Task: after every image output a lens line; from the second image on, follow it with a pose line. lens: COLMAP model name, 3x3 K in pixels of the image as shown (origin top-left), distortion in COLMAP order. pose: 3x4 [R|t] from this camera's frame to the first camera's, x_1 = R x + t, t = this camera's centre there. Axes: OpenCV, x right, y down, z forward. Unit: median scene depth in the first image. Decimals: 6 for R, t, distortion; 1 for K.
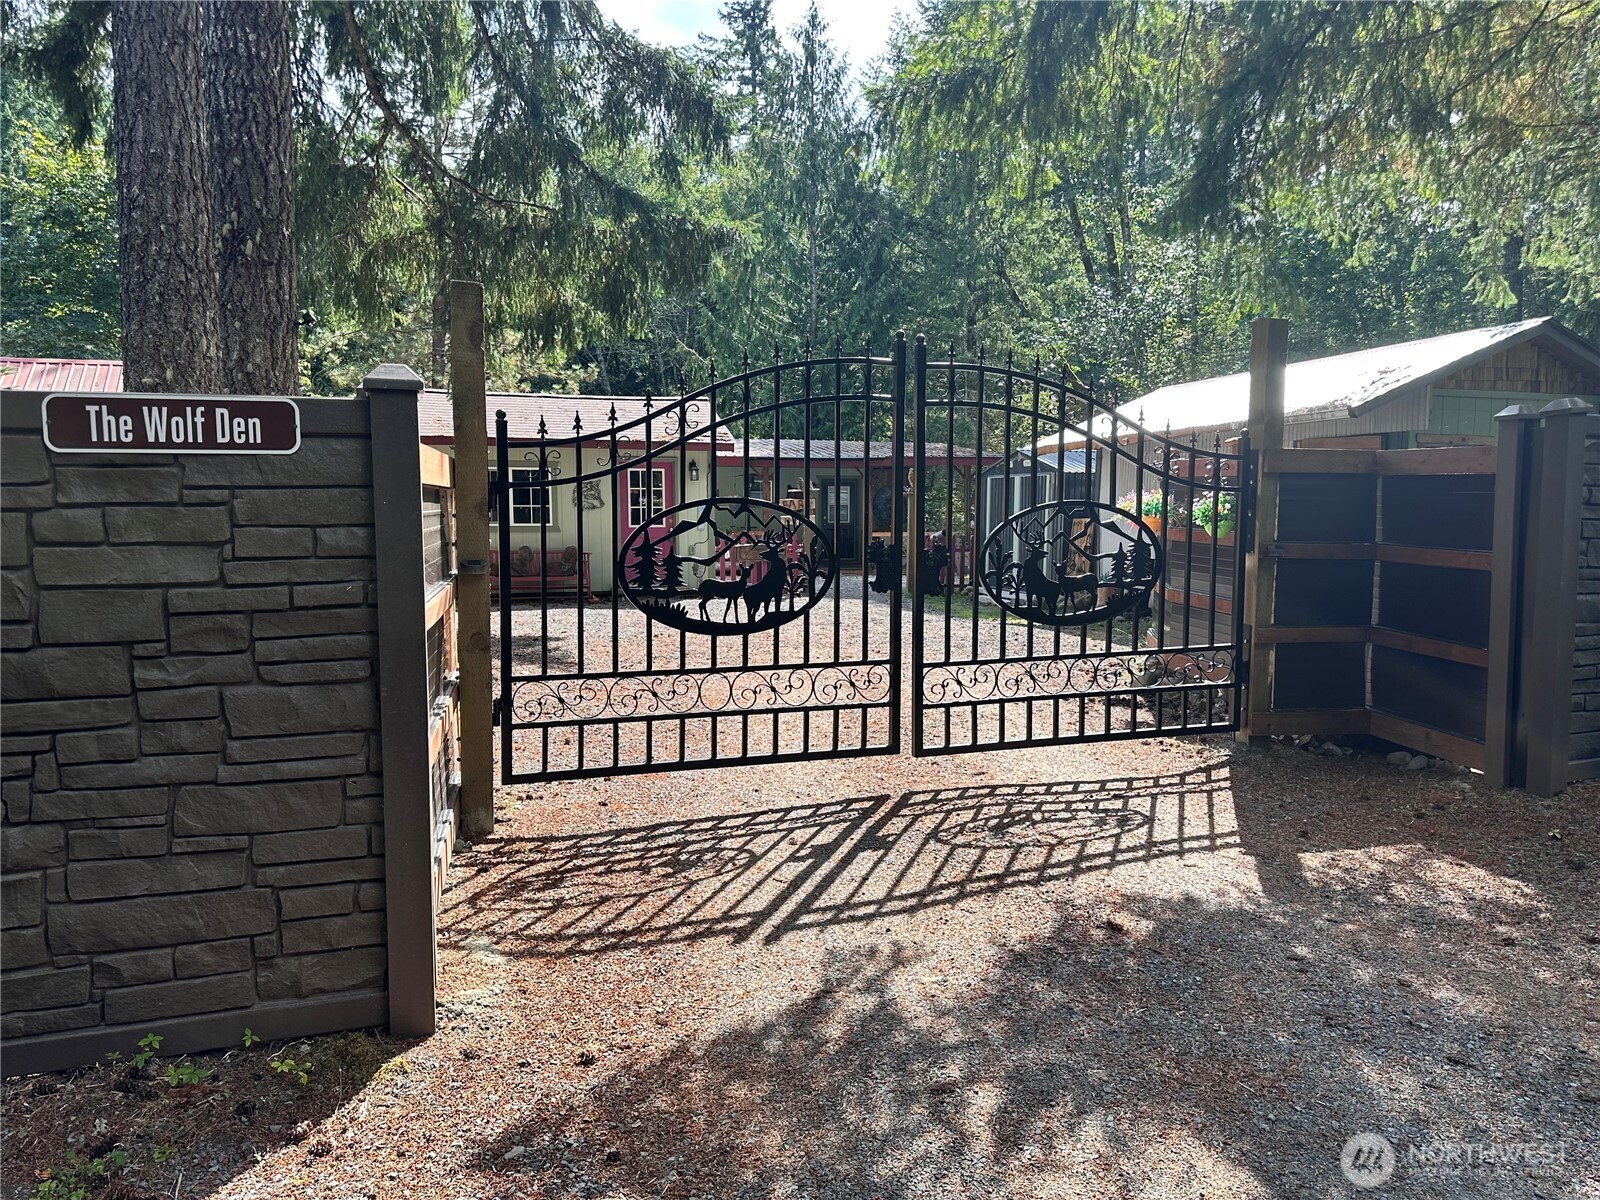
lens RADIAL K [[1112.6, 0, 800.0], [0, 1112.6, 600.0], [0, 0, 1]] dist [0.078372, -0.084596]
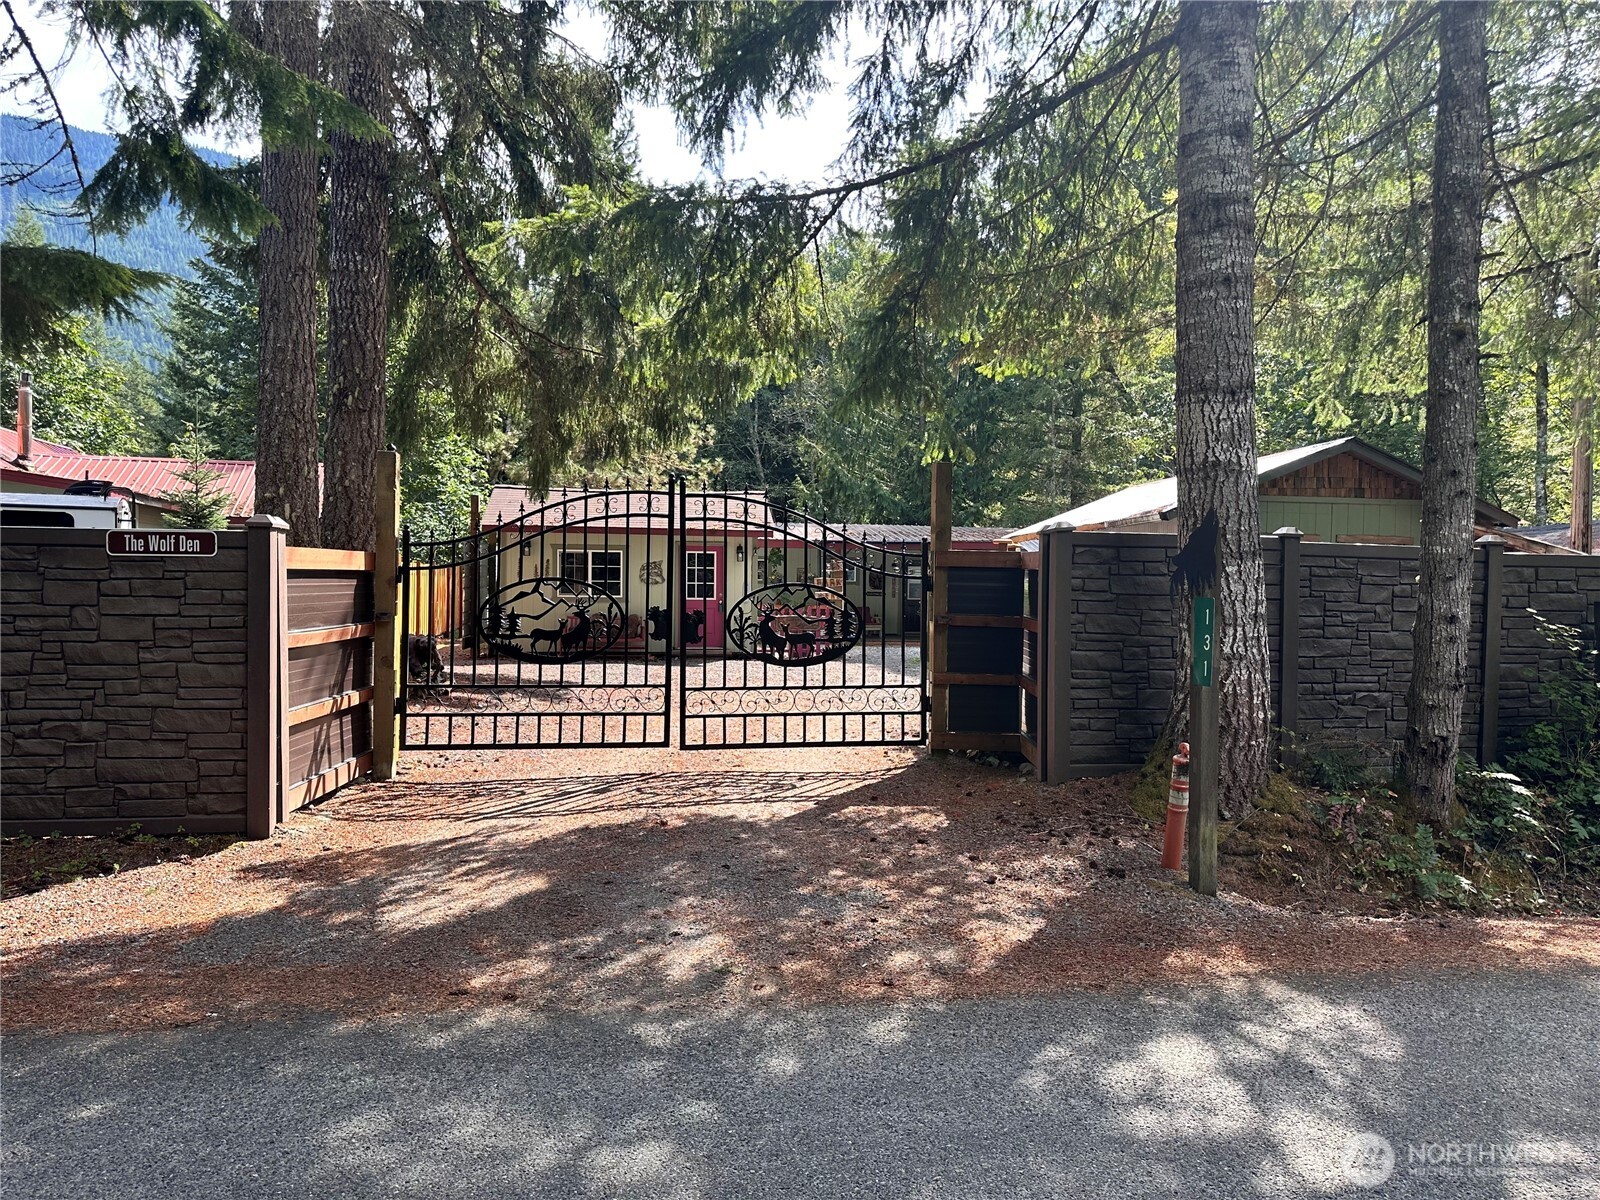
lens RADIAL K [[1108.0, 0, 807.1], [0, 1108.0, 601.5], [0, 0, 1]] dist [0.150632, -0.245260]
pose [[0.985557, 0.017475, -0.168441, 0.582690], [-0.028806, 0.997465, -0.065063, 0.036833], [0.166877, 0.068975, 0.983562, -0.527473]]
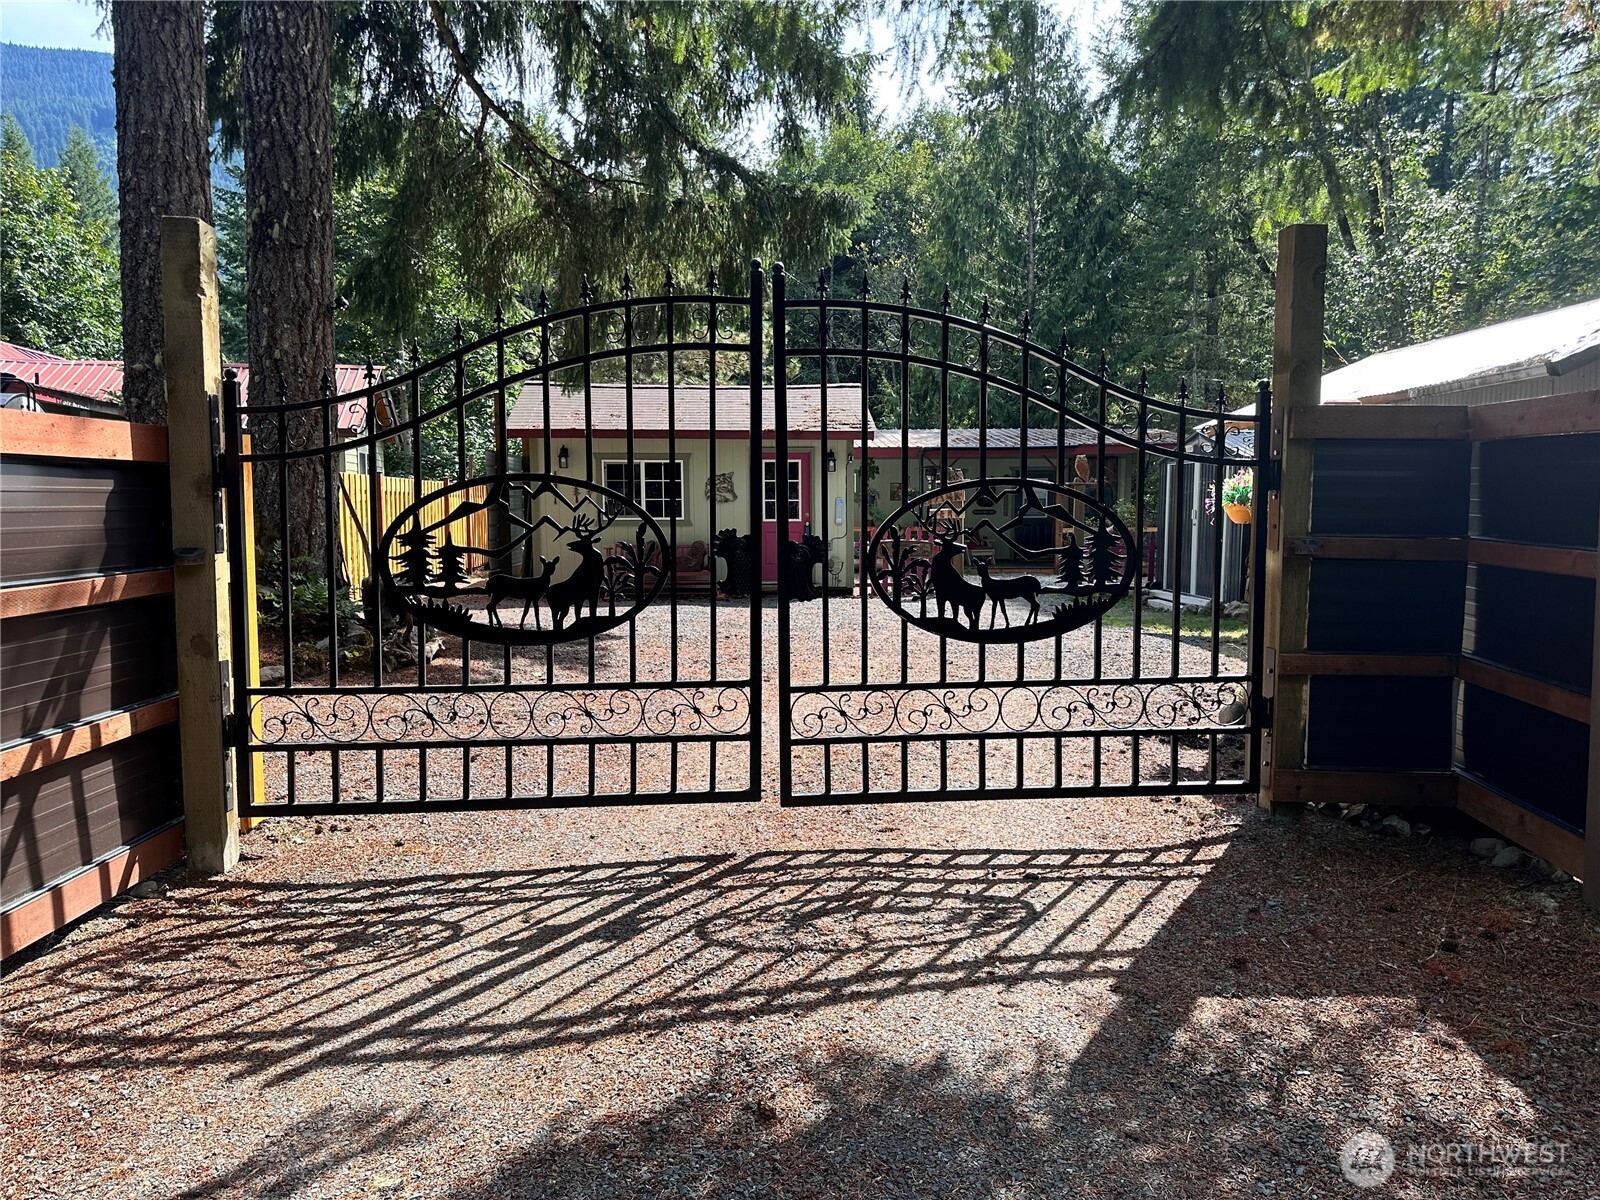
lens RADIAL K [[1113.6, 0, 809.4], [0, 1113.6, 591.7], [0, 0, 1]] dist [0.084855, -0.103033]
pose [[0.973699, 0.016913, -0.227210, 0.330621], [-0.018086, 0.999832, -0.003083, -0.008542], [0.227120, 0.007112, 0.973841, 0.265913]]
